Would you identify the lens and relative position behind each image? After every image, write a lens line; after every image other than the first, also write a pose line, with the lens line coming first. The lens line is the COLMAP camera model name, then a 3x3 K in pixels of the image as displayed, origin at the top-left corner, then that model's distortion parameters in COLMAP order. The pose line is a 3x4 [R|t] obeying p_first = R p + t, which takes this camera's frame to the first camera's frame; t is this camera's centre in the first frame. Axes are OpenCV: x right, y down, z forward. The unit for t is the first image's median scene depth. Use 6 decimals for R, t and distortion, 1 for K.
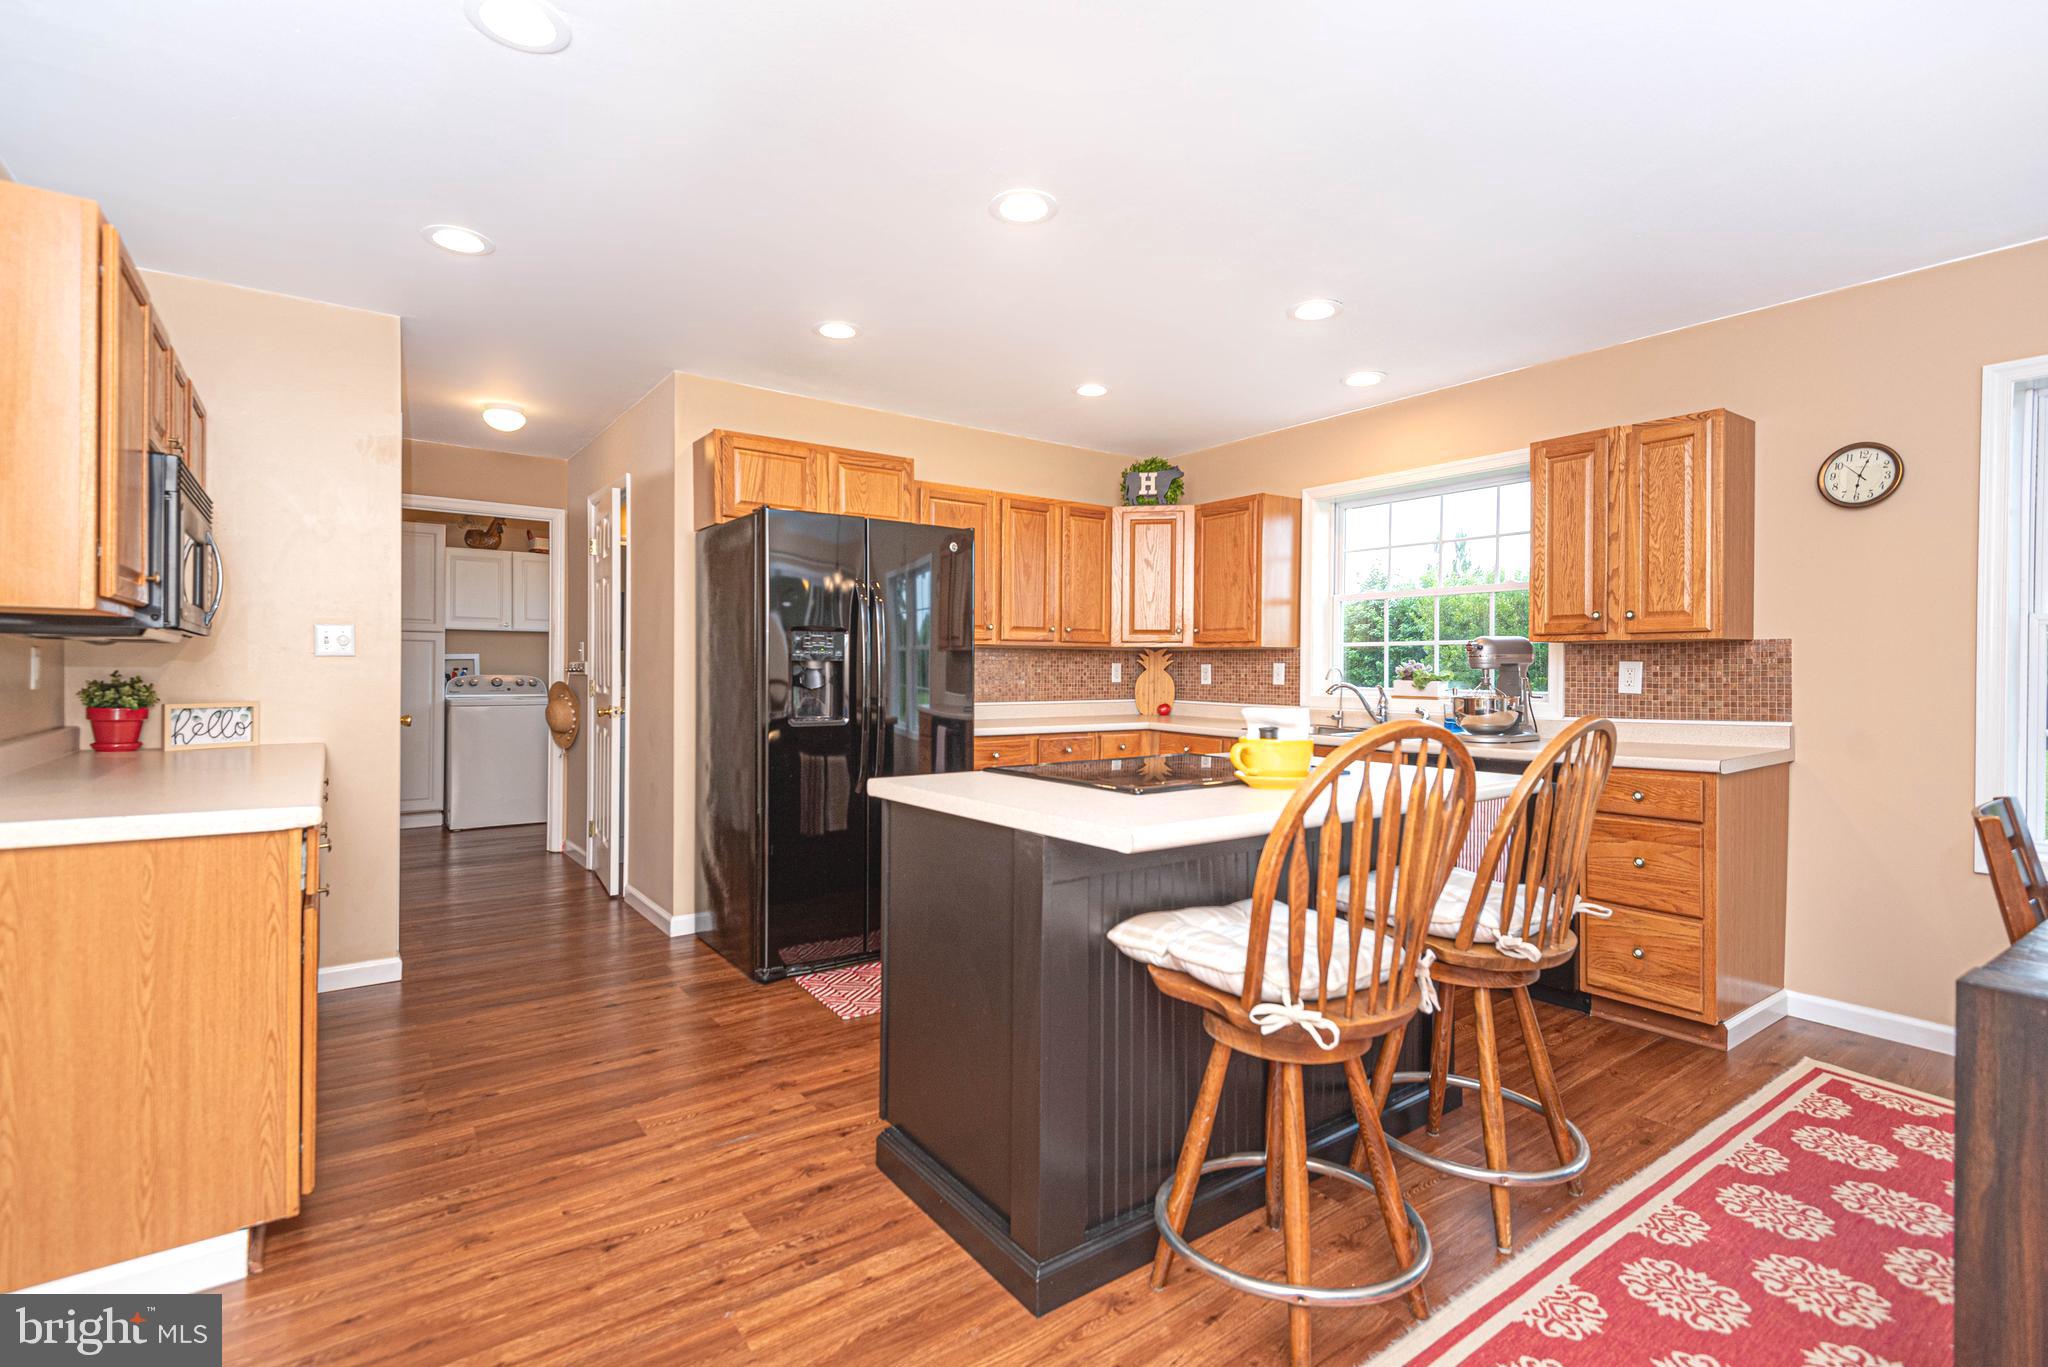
lens RADIAL K [[914.6, 0, 1020.2], [0, 914.6, 681.3], [0, 0, 1]] dist [0.042108, -0.023754]
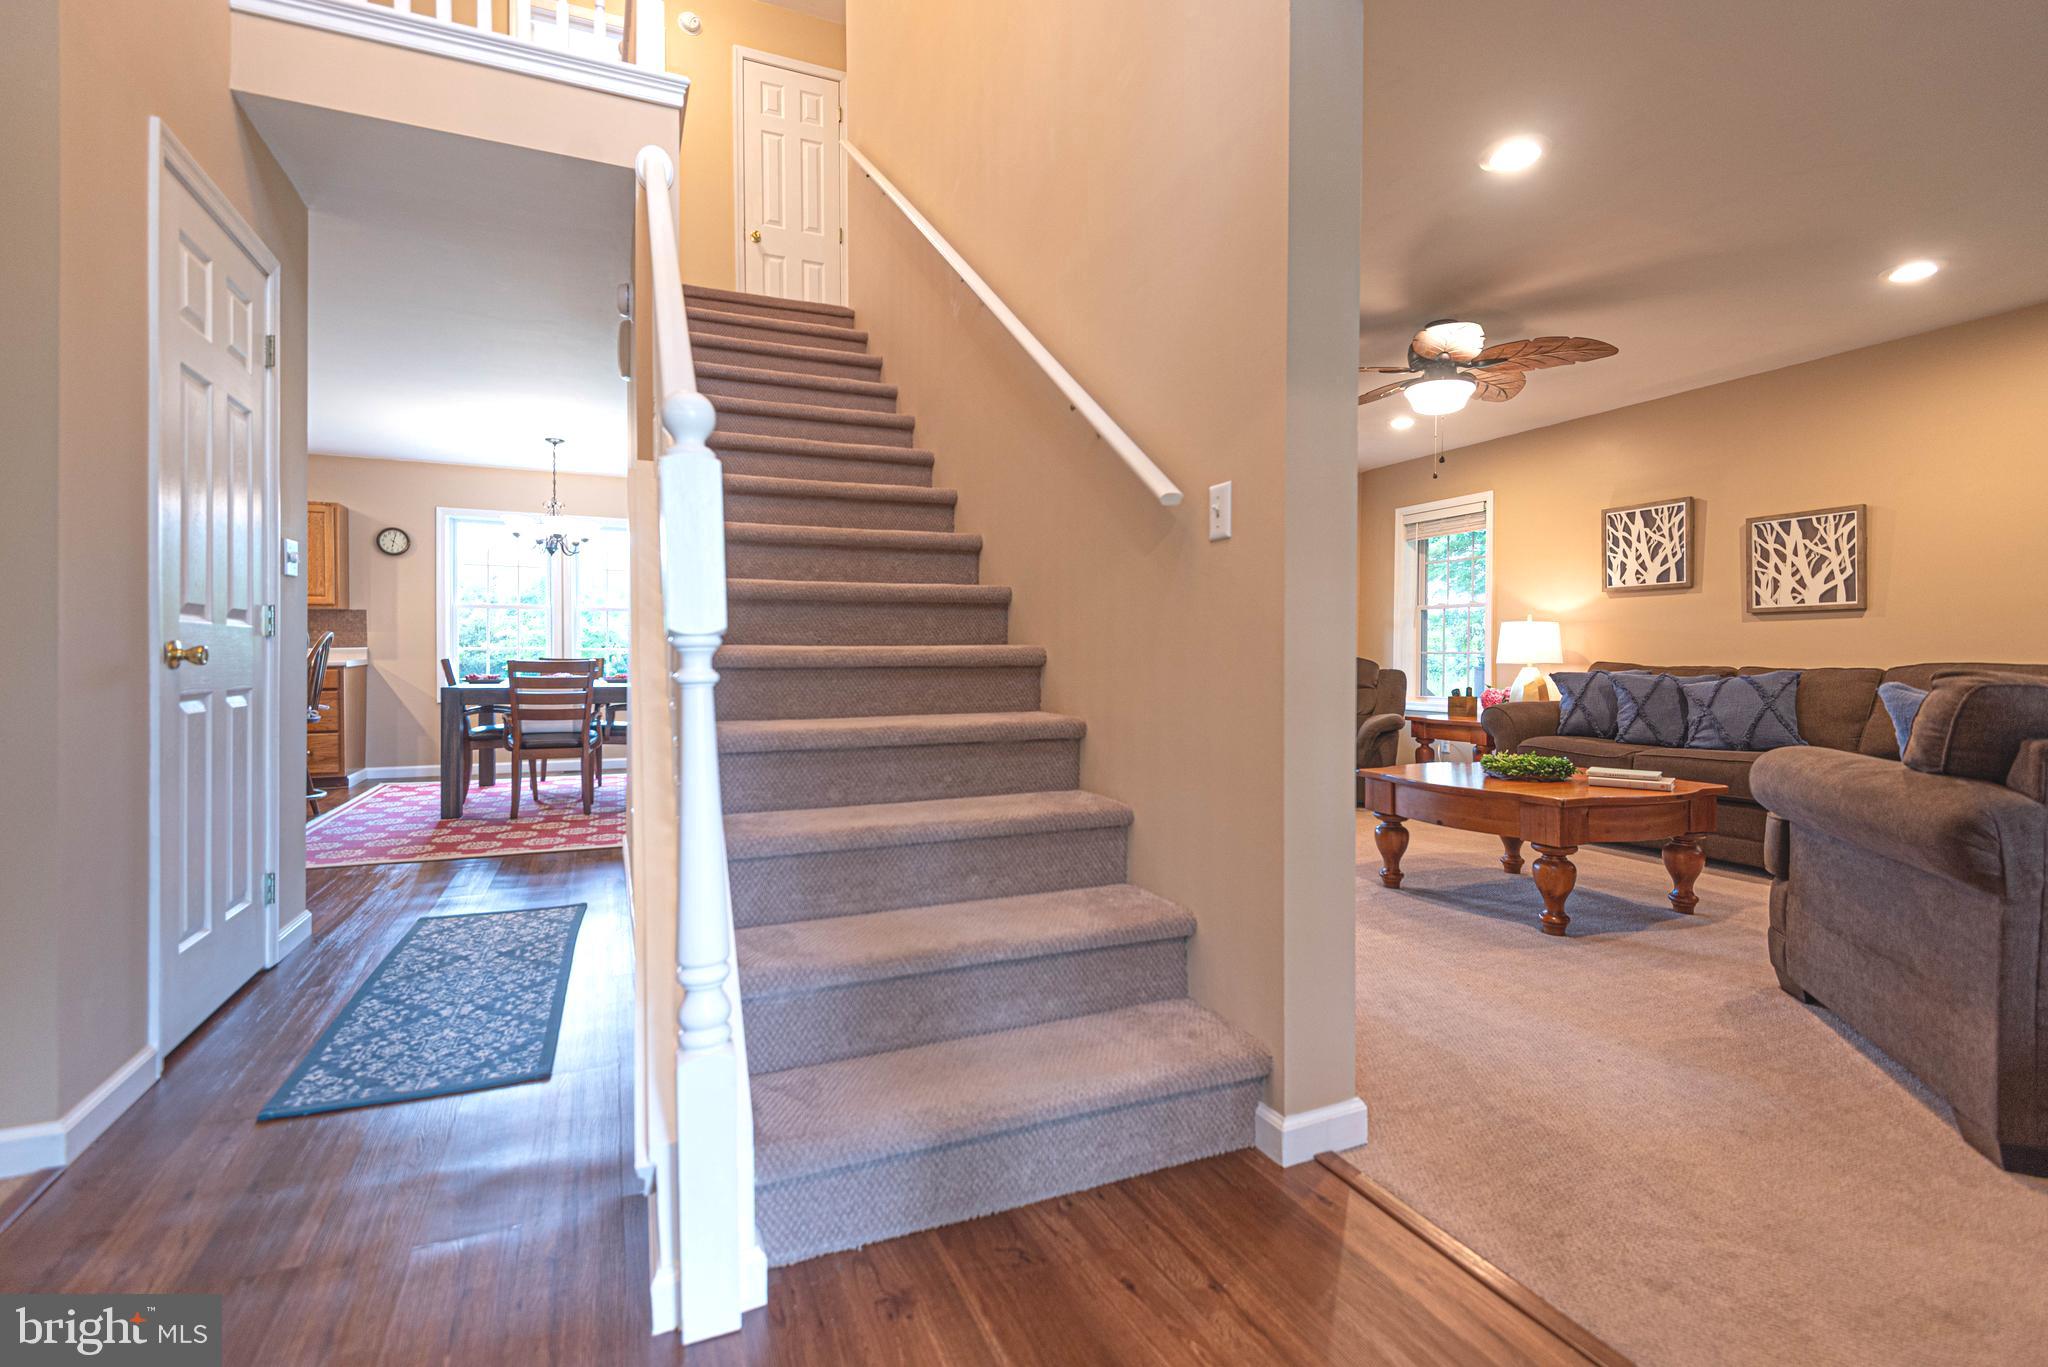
lens RADIAL K [[946.8, 0, 1024.5], [0, 946.8, 668.6], [0, 0, 1]] dist [0.019104, -0.009385]
pose [[0.198265, -0.003258, 0.980143, -1.255512], [0.002797, 0.999992, 0.002758, 0.103079], [-0.980145, 0.002195, 0.198272, -1.136351]]
